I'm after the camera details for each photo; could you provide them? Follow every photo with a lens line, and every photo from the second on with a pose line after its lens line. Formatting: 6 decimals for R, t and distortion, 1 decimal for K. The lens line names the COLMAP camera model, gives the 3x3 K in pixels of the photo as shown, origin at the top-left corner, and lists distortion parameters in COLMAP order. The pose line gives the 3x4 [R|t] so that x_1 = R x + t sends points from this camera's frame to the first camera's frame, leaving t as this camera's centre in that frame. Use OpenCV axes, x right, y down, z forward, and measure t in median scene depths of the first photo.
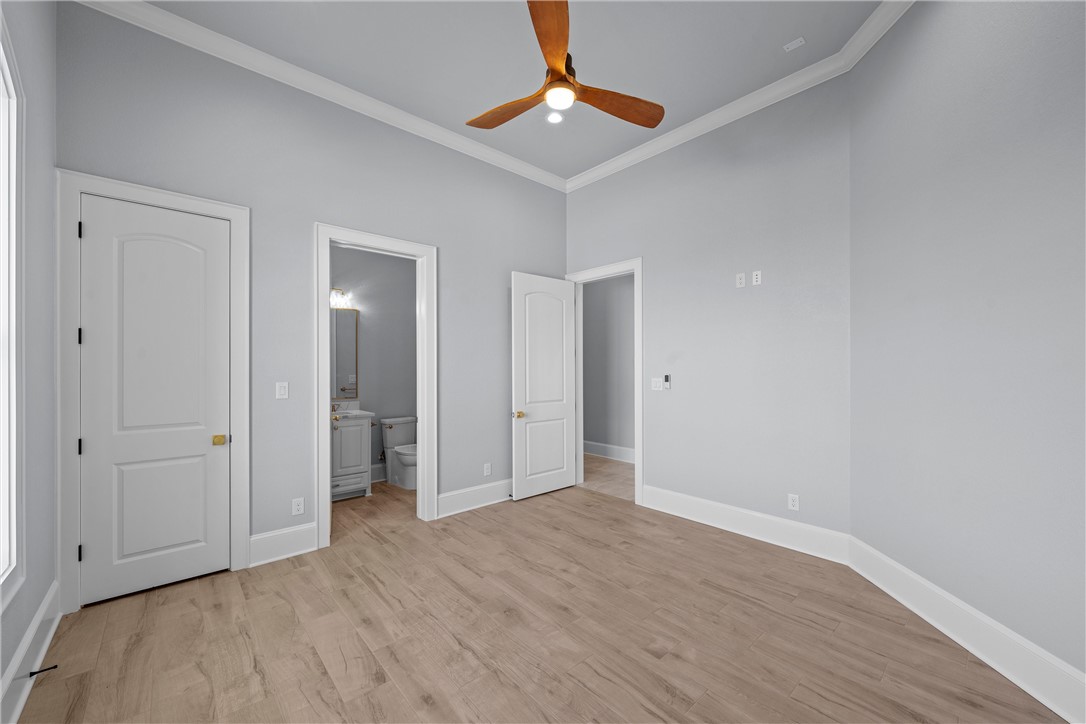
lens RADIAL K [[428.1, 0, 545.7], [0, 428.1, 364.6], [0, 0, 1]] dist [0.000352, 0.000036]
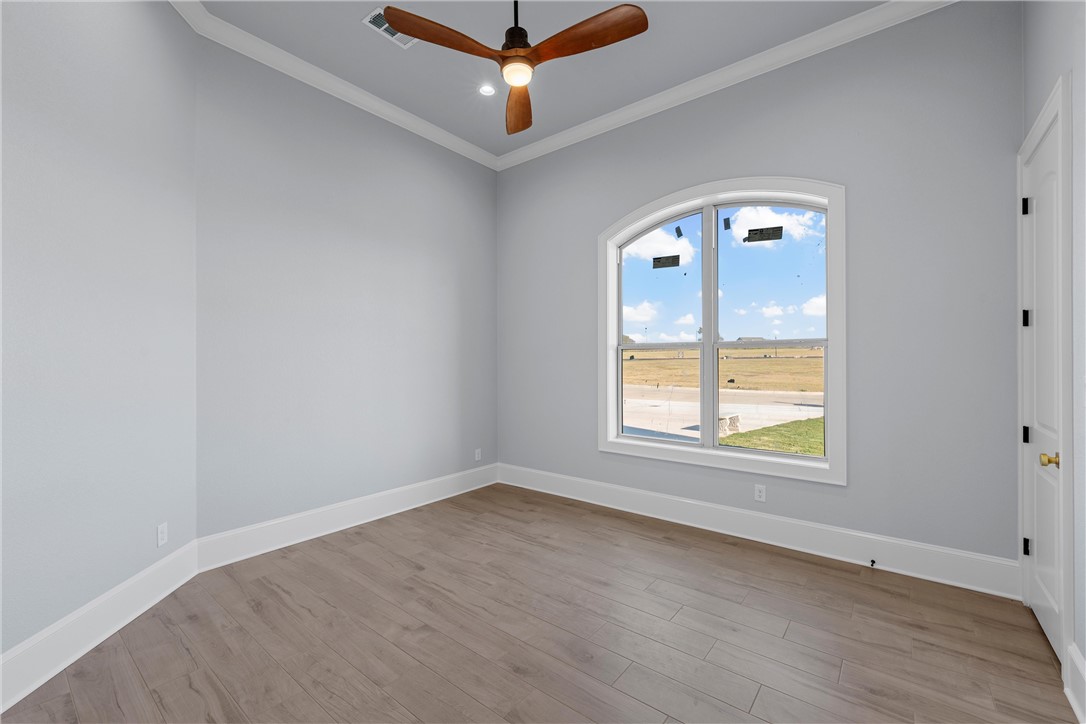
lens RADIAL K [[454.0, 0, 548.1], [0, 454.0, 351.7], [0, 0, 1]] dist [-0.002368, -0.000620]
pose [[-0.984297, -0.000086, -0.176521, 0.156385], [0.005347, 0.999526, -0.030302, 0.038265], [0.176440, -0.030770, -0.983830, 2.116493]]
